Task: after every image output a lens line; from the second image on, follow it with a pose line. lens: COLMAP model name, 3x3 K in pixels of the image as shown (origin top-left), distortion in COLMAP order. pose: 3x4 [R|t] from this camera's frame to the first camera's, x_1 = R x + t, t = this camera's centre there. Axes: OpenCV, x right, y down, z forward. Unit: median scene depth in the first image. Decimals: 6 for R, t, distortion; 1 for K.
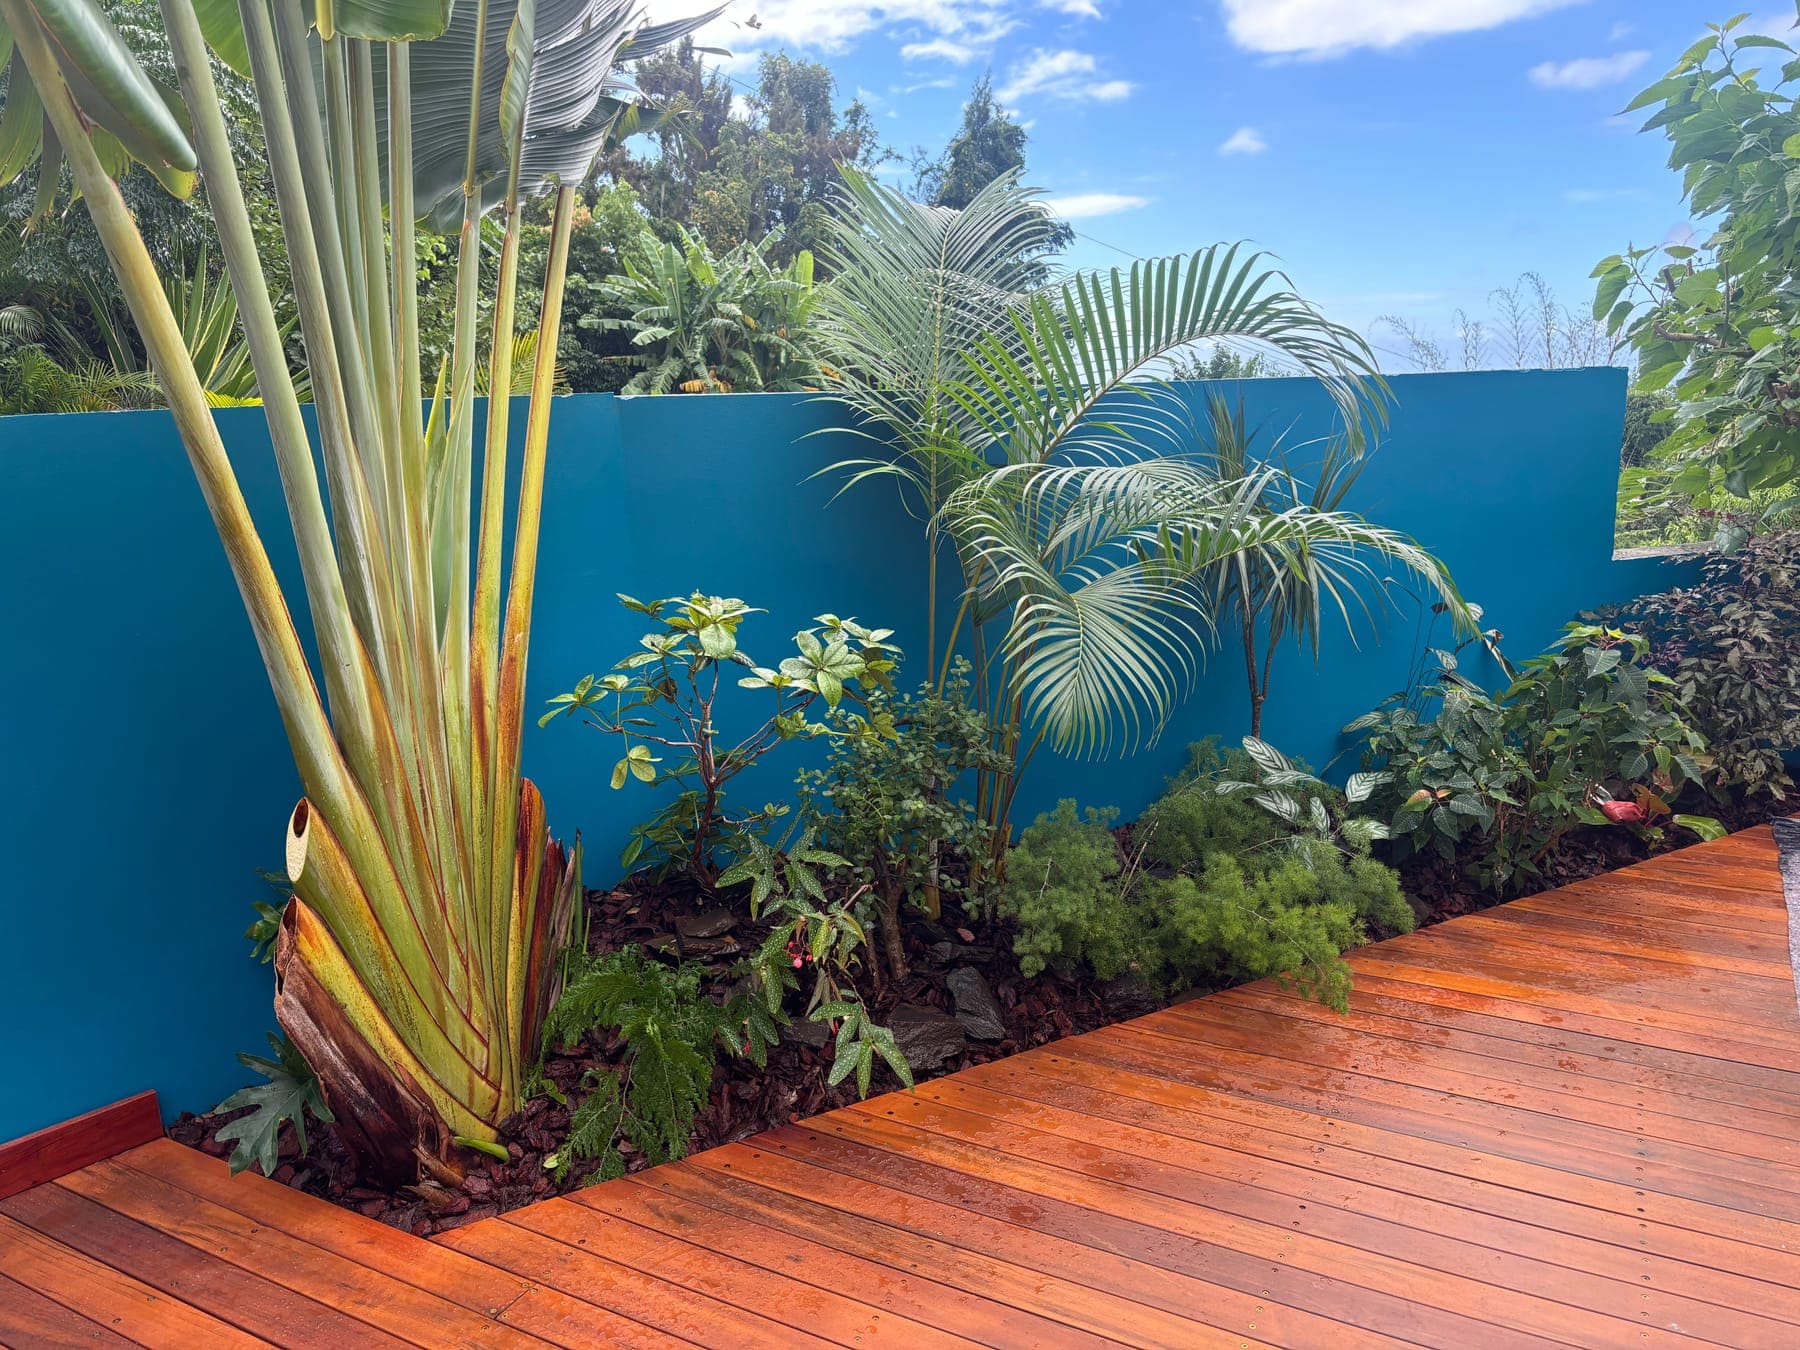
lens RADIAL K [[1351.6, 0, 886.9], [0, 1351.6, 665.4], [0, 0, 1]] dist [0.049310, -0.046101]
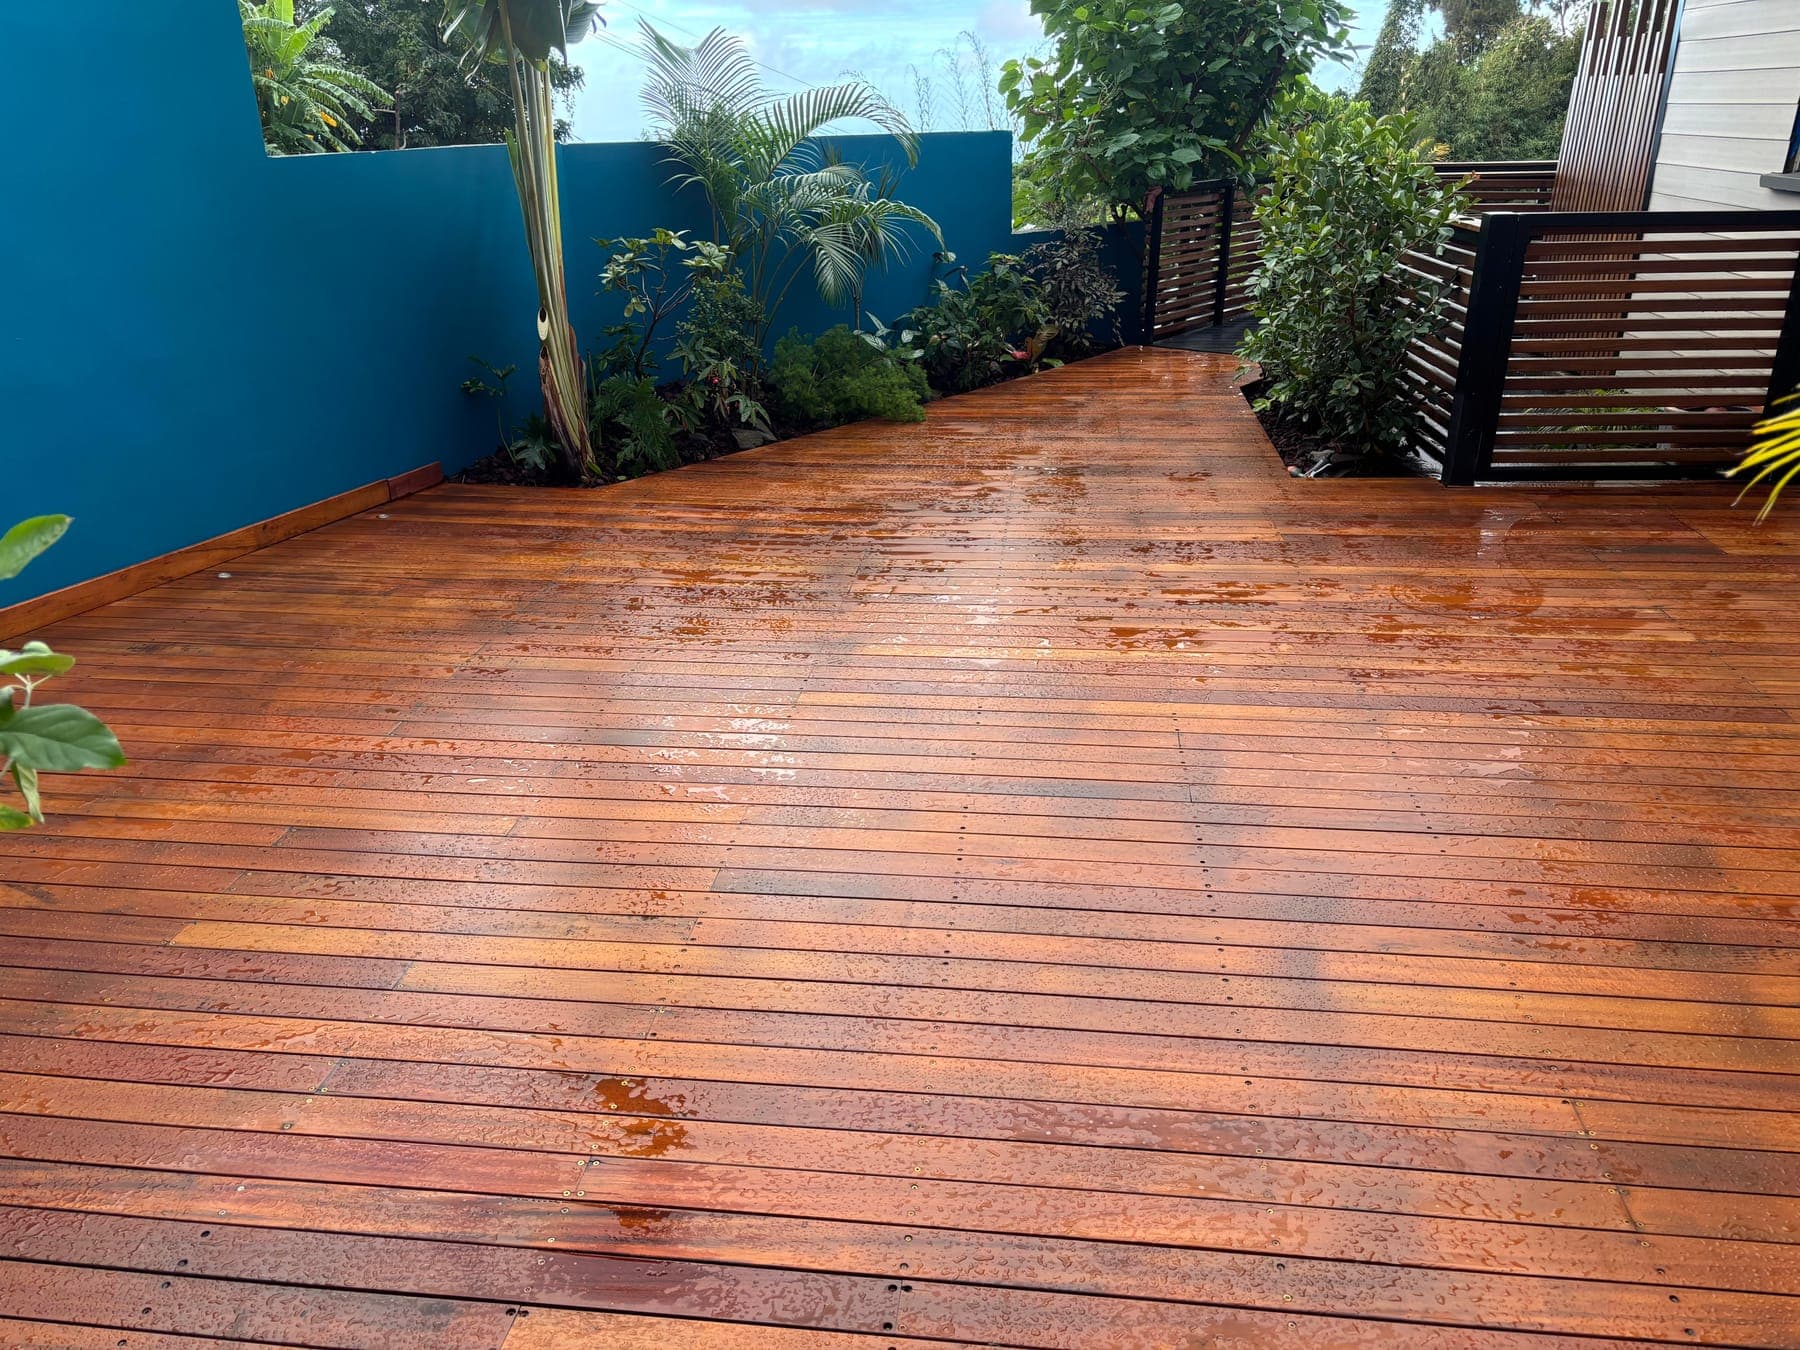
lens RADIAL K [[1351.6, 0, 892.4], [0, 1351.6, 681.9], [0, 0, 1]] dist [0.049310, -0.046101]
pose [[0.929928, -0.131027, 0.343608, -0.487367], [0.068146, 0.979588, 0.189114, 0.218031], [-0.361373, -0.152447, 0.919875, -1.052920]]
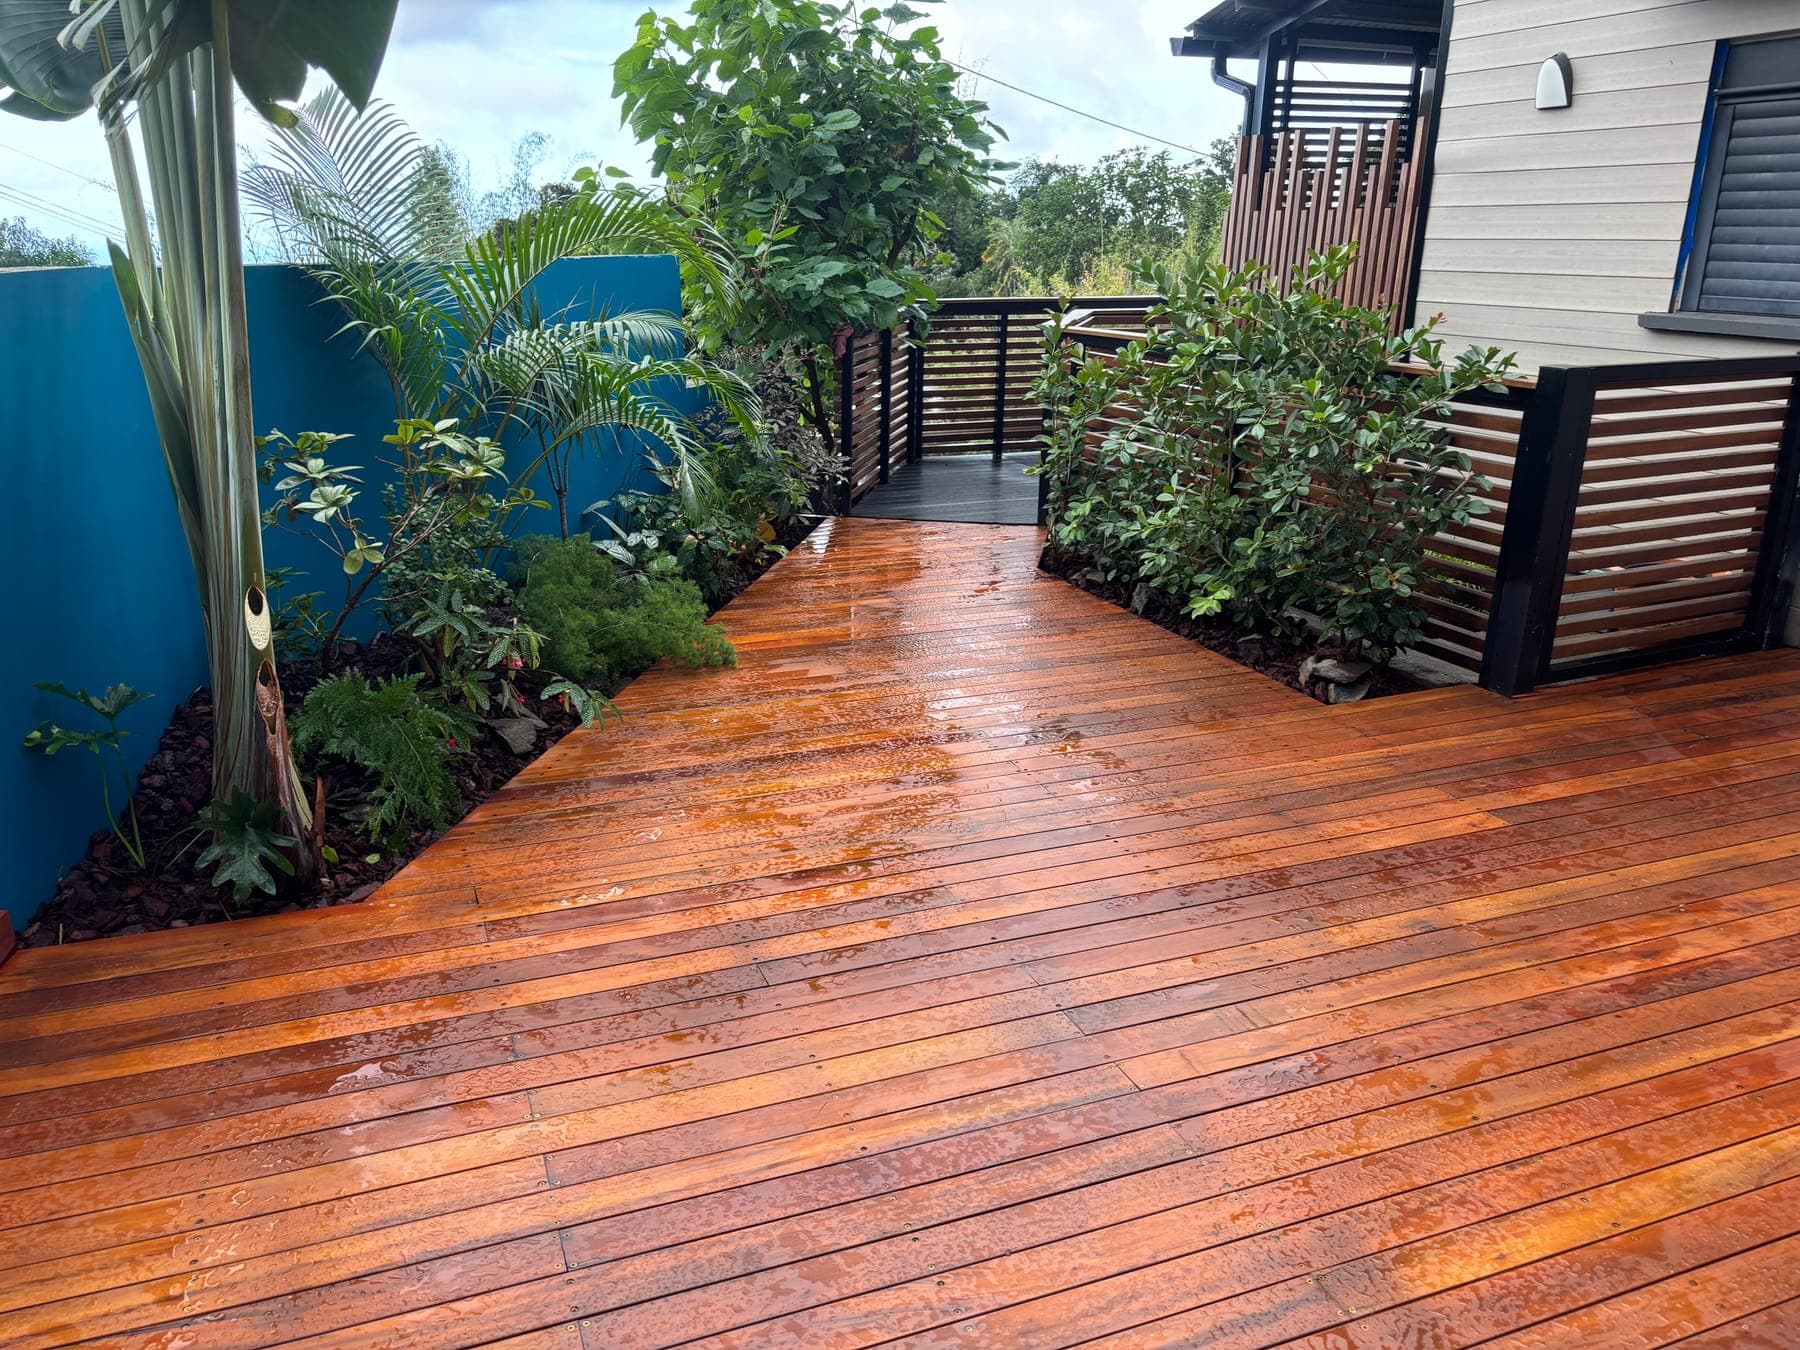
lens RADIAL K [[1351.6, 0, 891.1], [0, 1351.6, 687.3], [0, 0, 1]] dist [0.049310, -0.046101]
pose [[0.649811, -0.214760, 0.729126, -0.619292], [0.139104, 0.976654, 0.163696, 0.040183], [-0.747259, -0.004947, 0.664514, -0.199357]]
